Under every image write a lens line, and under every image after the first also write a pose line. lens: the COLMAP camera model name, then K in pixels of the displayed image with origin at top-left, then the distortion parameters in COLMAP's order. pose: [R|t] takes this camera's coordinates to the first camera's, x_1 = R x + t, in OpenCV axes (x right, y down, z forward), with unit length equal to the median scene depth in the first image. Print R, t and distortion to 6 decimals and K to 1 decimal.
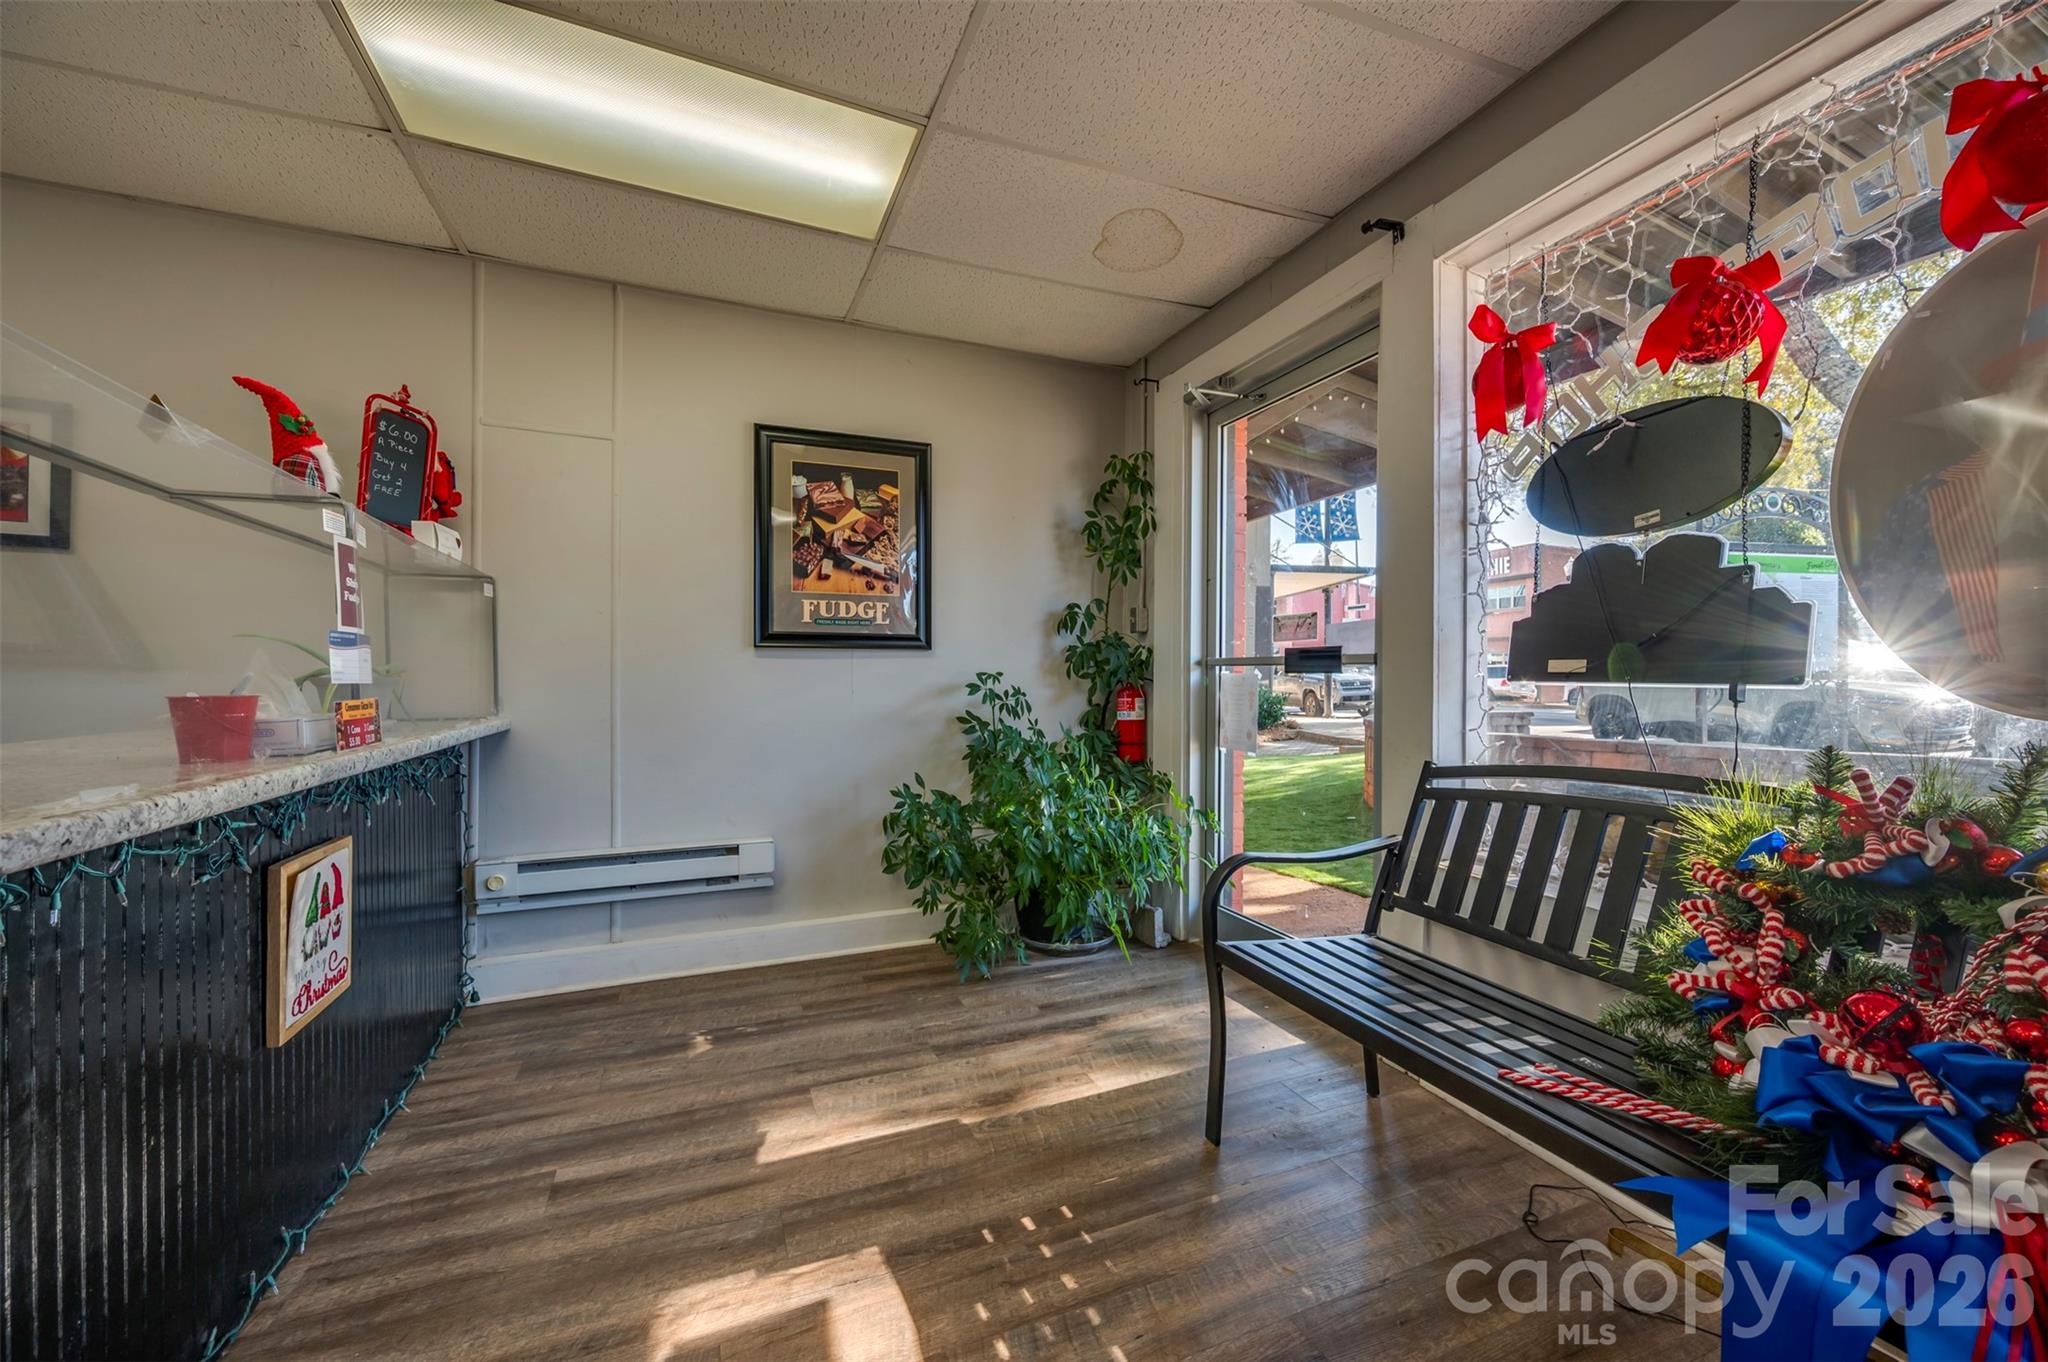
lens RADIAL K [[804.7, 0, 1028.1], [0, 804.7, 684.9], [0, 0, 1]] dist [-0.000799, 0.000406]
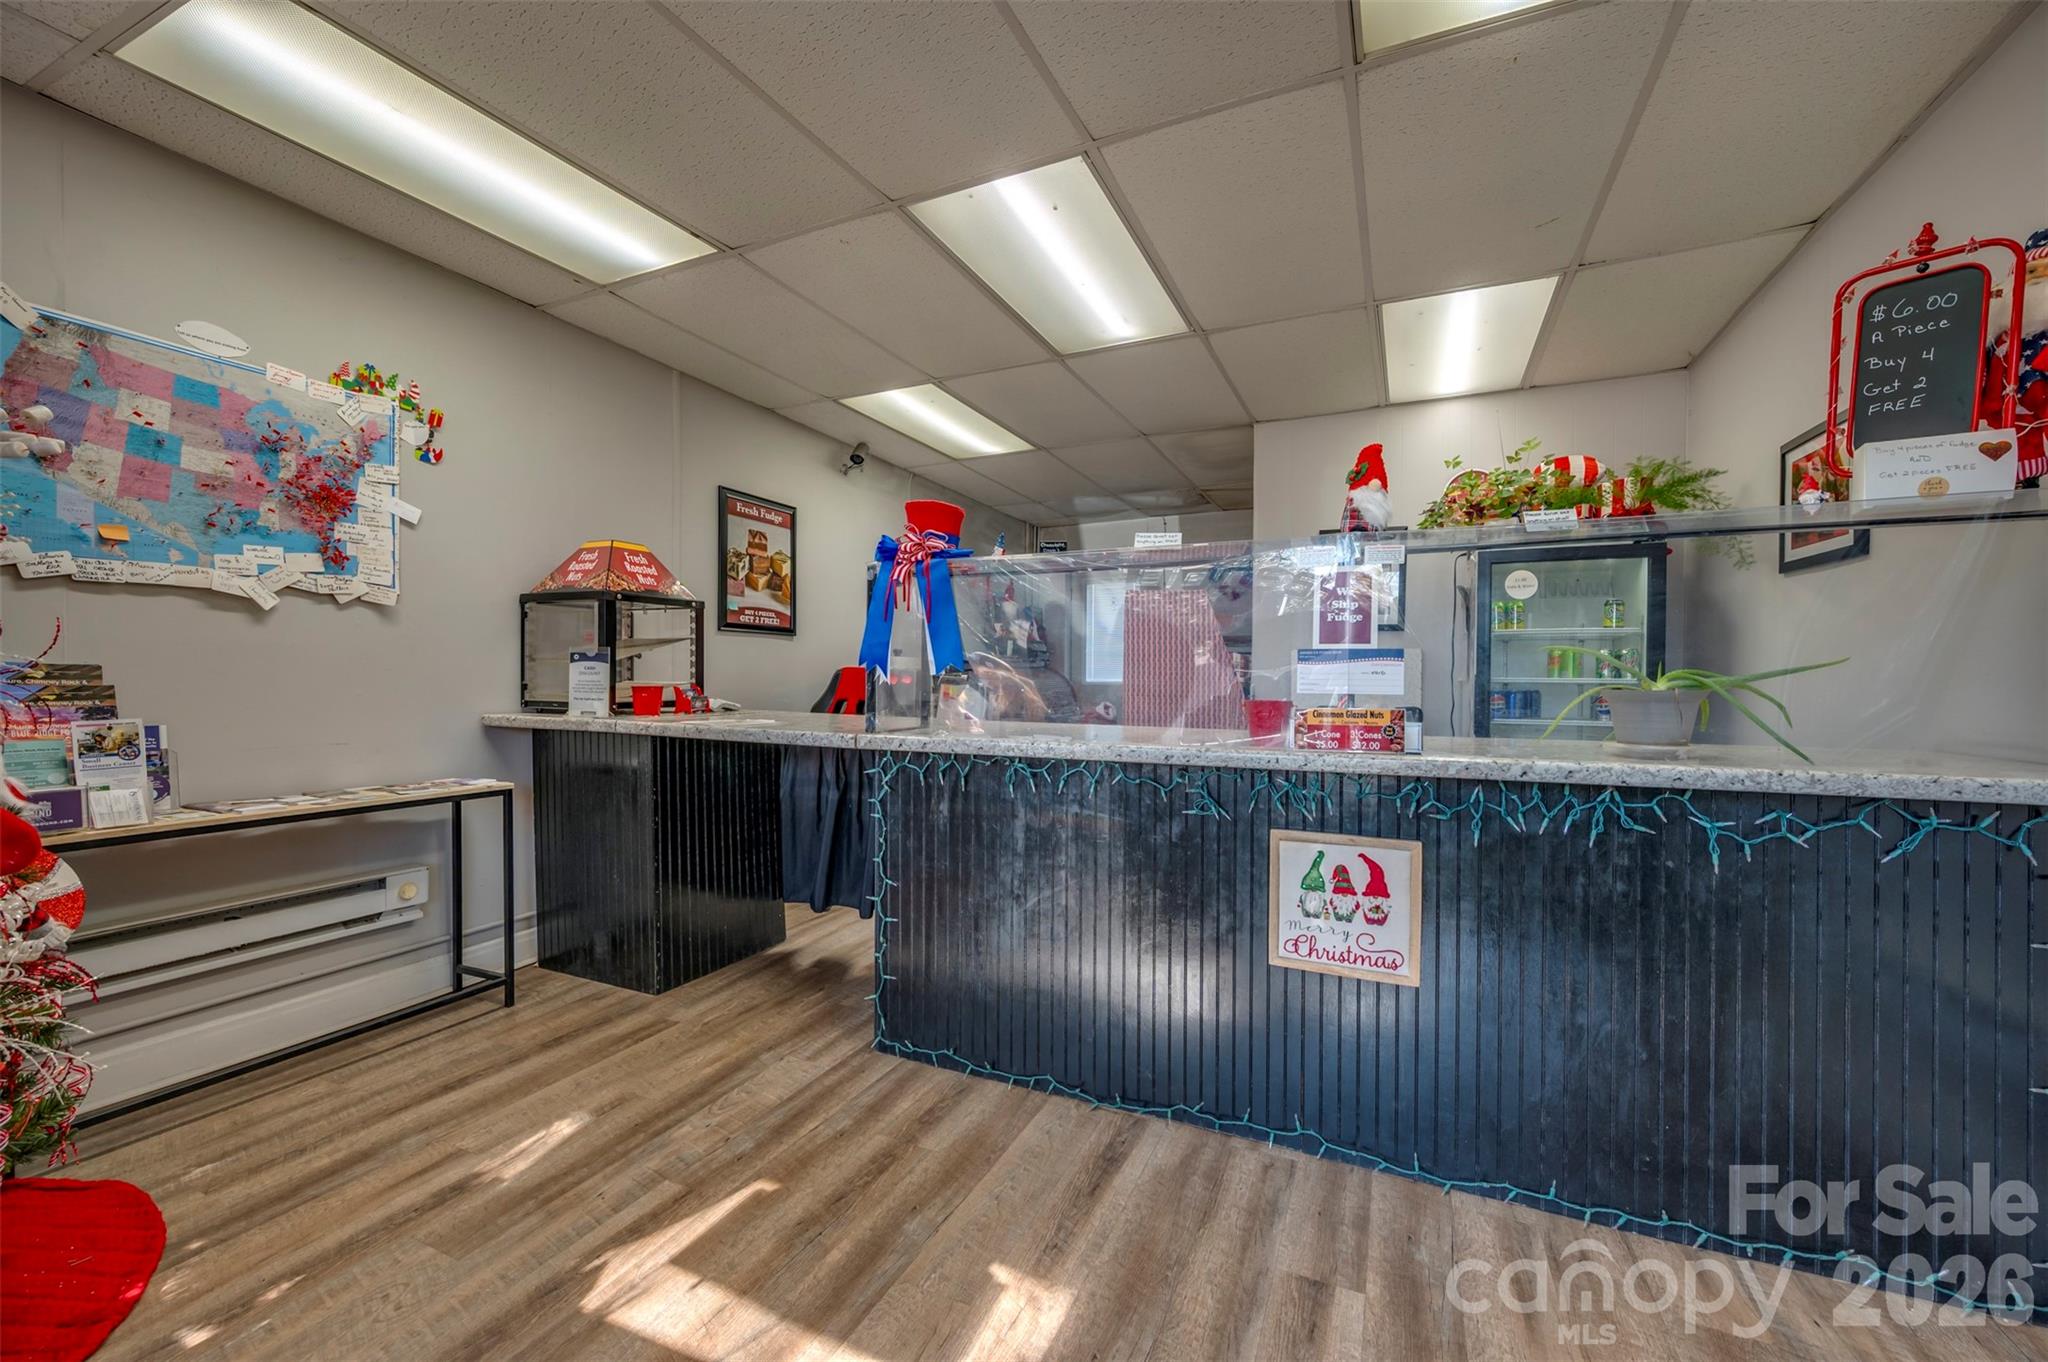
lens RADIAL K [[804.7, 0, 1028.1], [0, 804.7, 684.9], [0, 0, 1]] dist [-0.000799, 0.000406]
pose [[-0.729437, -0.002324, -0.684044, 0.230617], [-0.014298, 0.999828, 0.011849, -0.020013], [0.683899, 0.018424, -0.729344, 1.407235]]
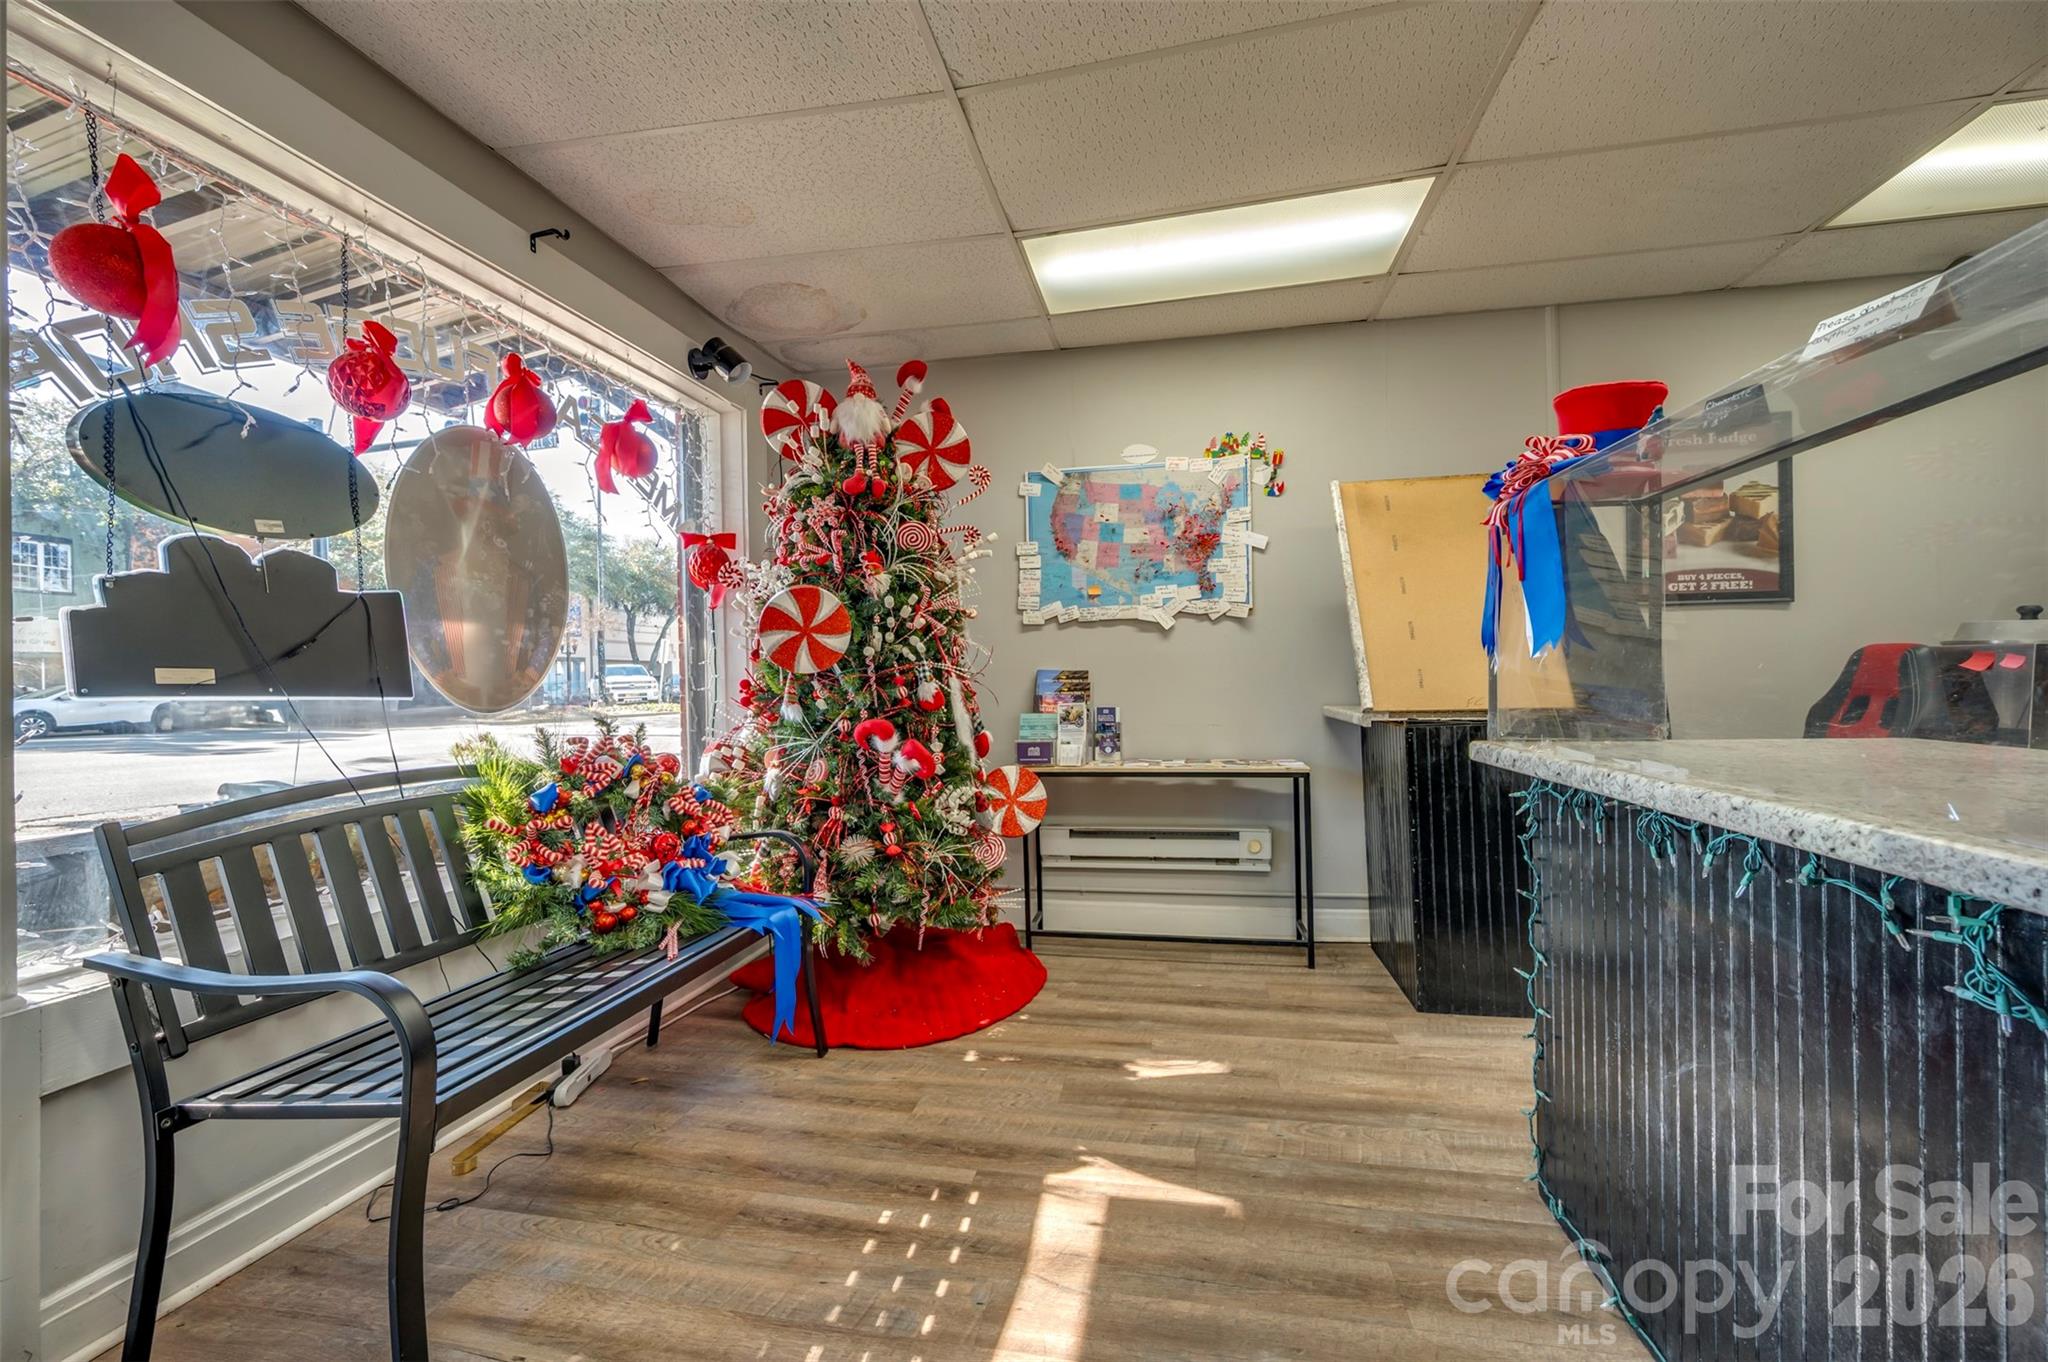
lens RADIAL K [[804.7, 0, 1028.1], [0, 804.7, 684.9], [0, 0, 1]] dist [-0.000799, 0.000406]
pose [[-0.842273, 0.007611, 0.538997, -0.542820], [0.018677, 0.999712, 0.015071, -0.012595], [-0.538727, 0.022761, -0.842173, 1.371151]]
